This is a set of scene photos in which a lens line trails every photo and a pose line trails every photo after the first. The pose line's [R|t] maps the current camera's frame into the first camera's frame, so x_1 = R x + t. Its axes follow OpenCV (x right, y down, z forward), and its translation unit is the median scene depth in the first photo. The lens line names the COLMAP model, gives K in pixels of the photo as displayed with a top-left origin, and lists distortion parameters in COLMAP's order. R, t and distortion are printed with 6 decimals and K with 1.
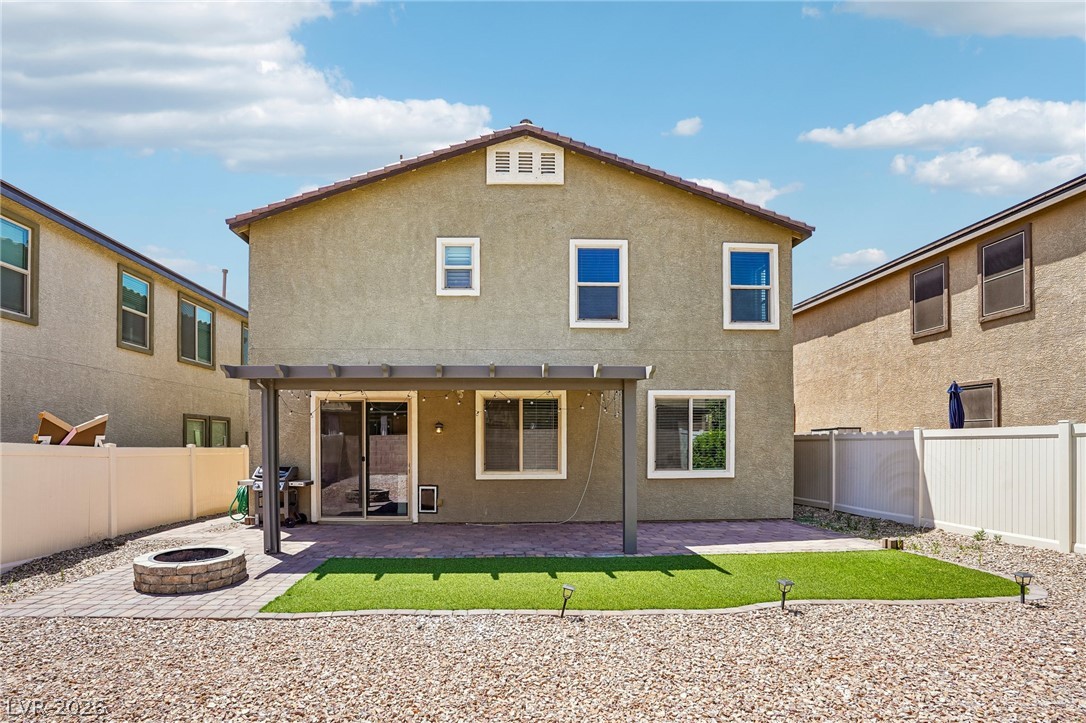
lens RADIAL K [[518.6, 0, 542.4], [0, 518.6, 431.7], [0, 0, 1]] dist [-0.052030, 0.021951]
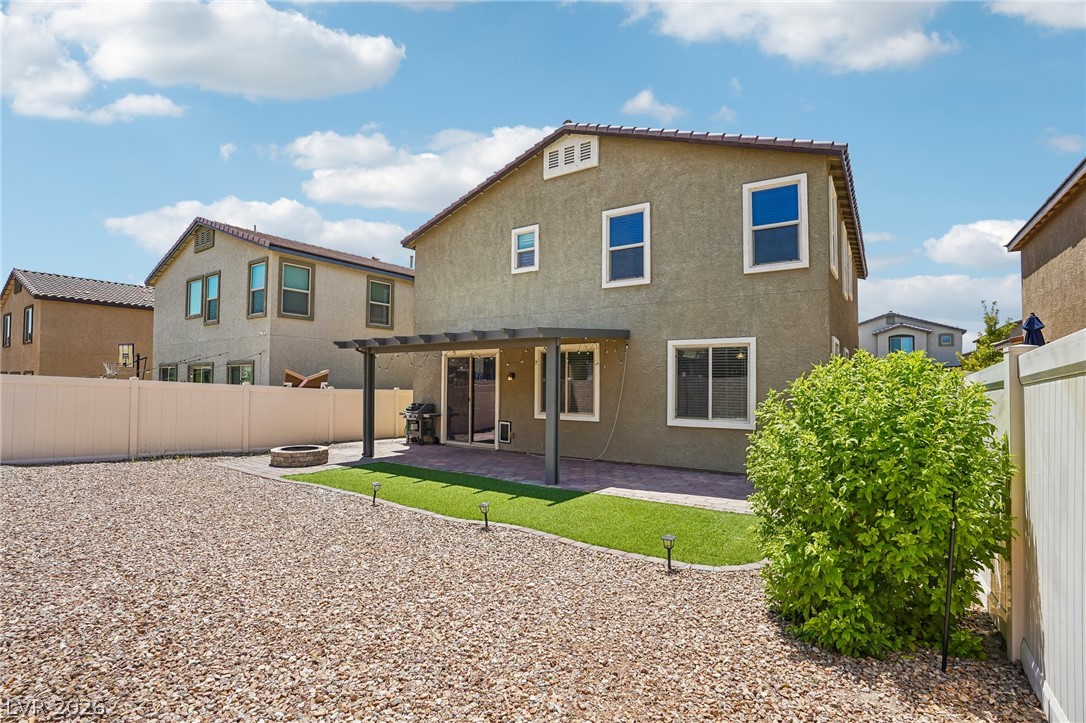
lens RADIAL K [[498.0, 0, 542.0], [0, 498.0, 358.9], [0, 0, 1]] dist [-0.069739, 0.024520]
pose [[0.814450, -0.021570, -0.579832, 0.572489], [-0.001286, 0.999239, -0.038979, -0.004342], [0.580232, 0.032492, 0.813803, 0.040445]]
